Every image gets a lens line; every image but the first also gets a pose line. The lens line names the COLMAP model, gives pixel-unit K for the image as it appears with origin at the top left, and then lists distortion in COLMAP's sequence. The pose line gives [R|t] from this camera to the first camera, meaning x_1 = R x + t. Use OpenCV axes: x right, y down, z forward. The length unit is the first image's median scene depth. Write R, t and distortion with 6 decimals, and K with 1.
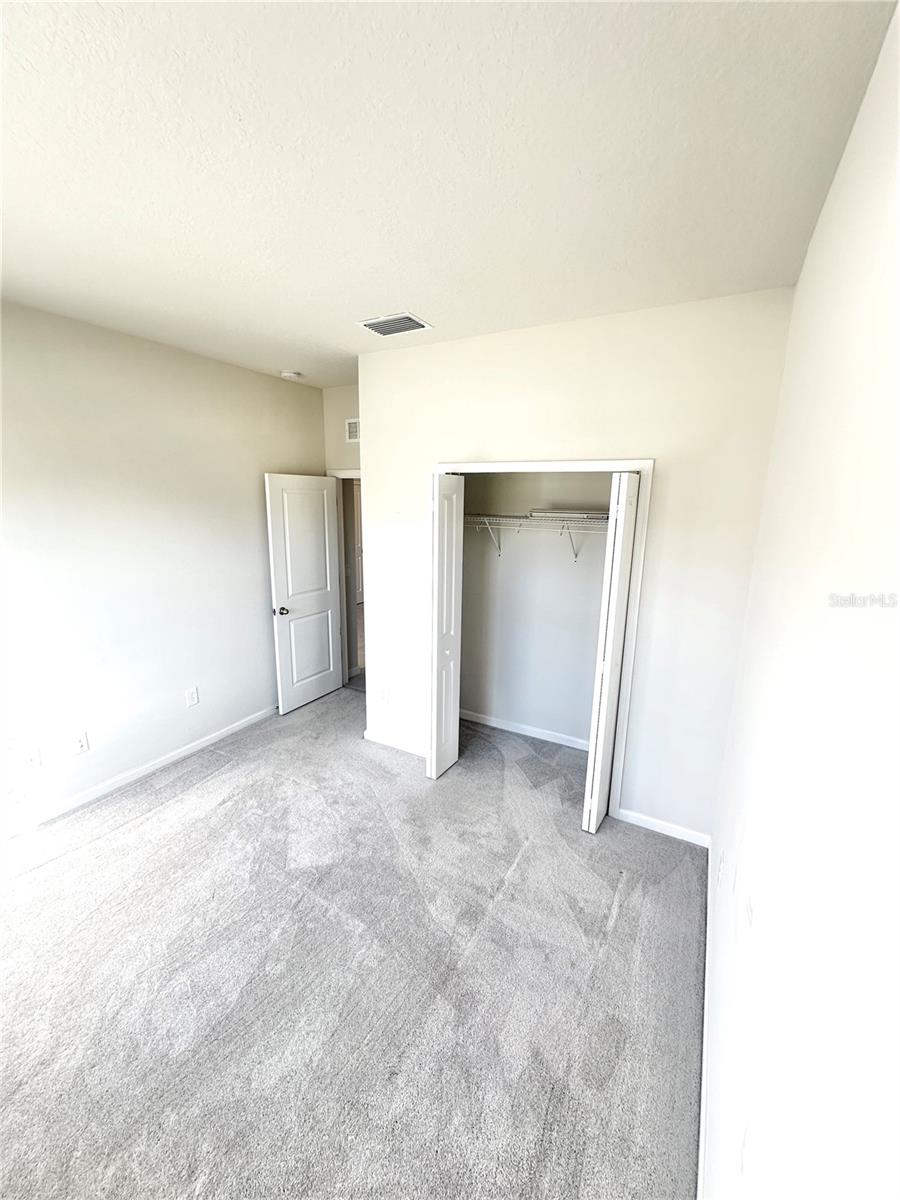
lens RADIAL K [[478.7, 0, 450.0], [0, 478.7, 600.0], [0, 0, 1]] dist [-0.002633, 0.000327]
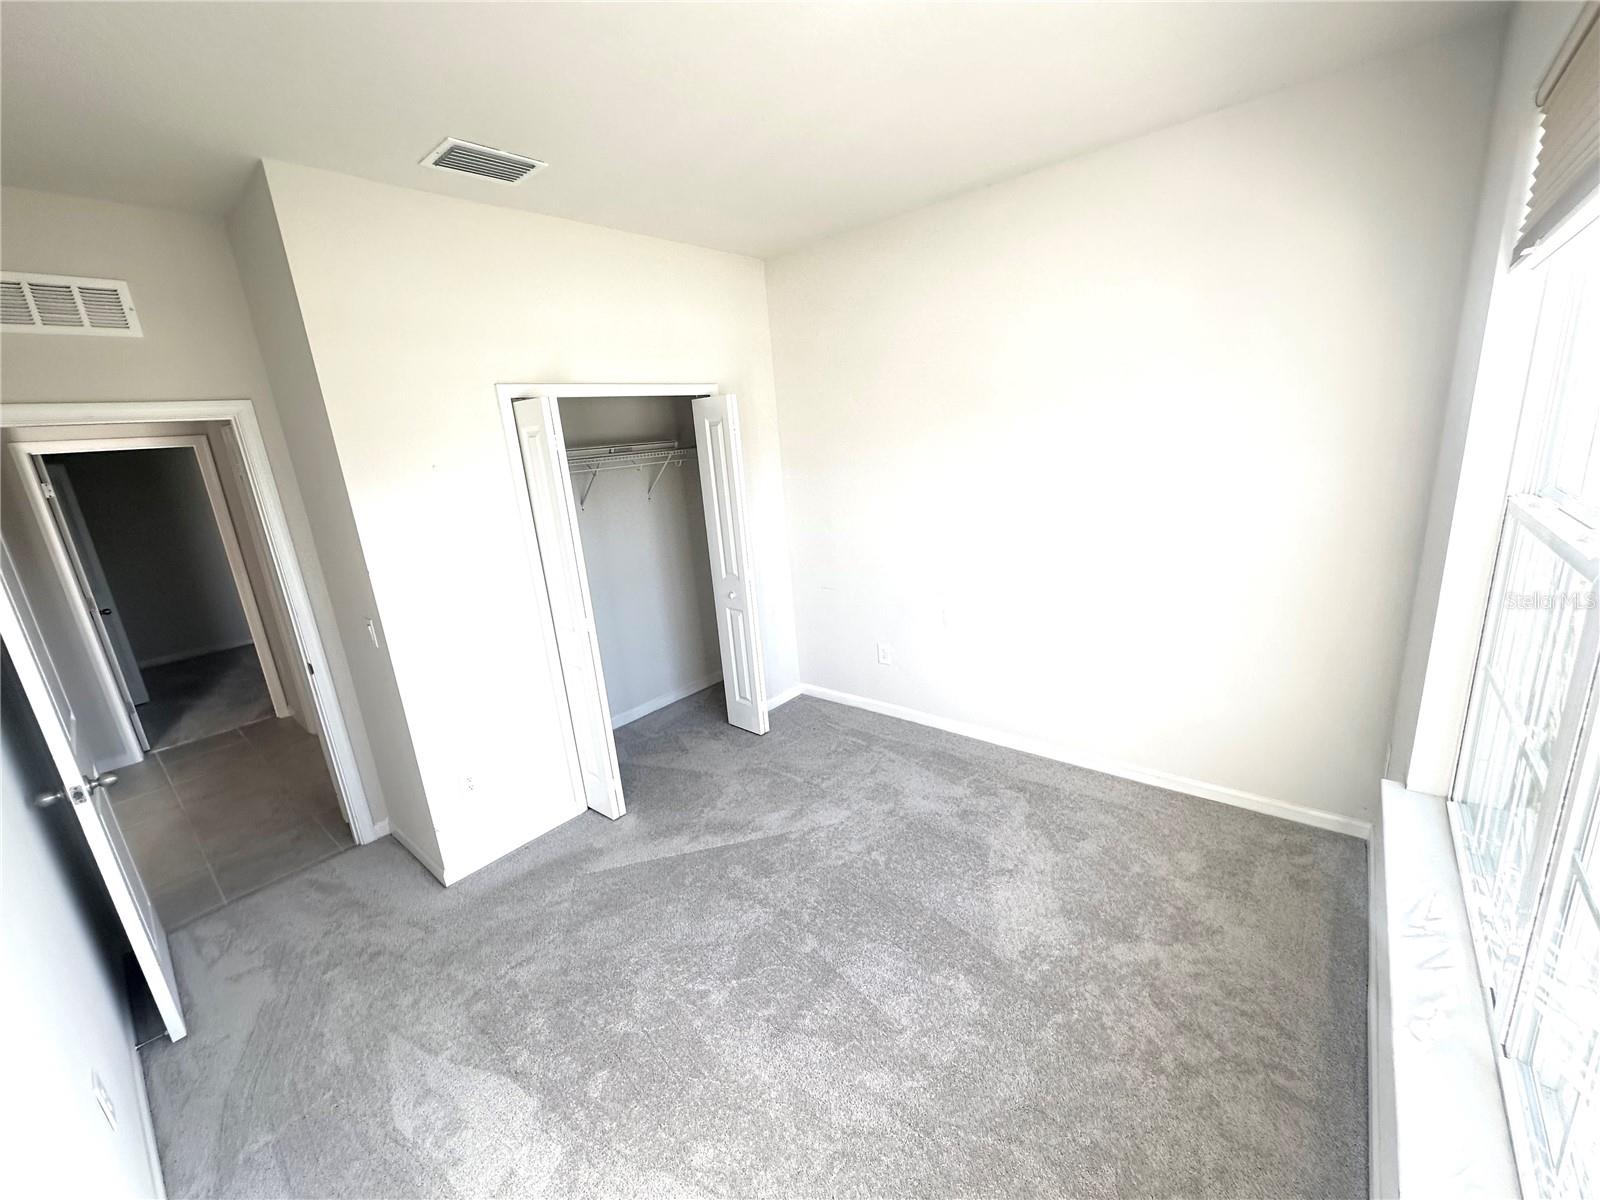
lens RADIAL K [[638.3, 0, 804.8], [0, 638.3, 601.7], [0, 0, 1]] dist [-0.002633, 0.000327]
pose [[0.181485, -0.276928, 0.943596, -0.821065], [0.289334, 0.932096, 0.217904, -0.065089], [-0.939866, 0.233468, 0.249287, 0.413525]]
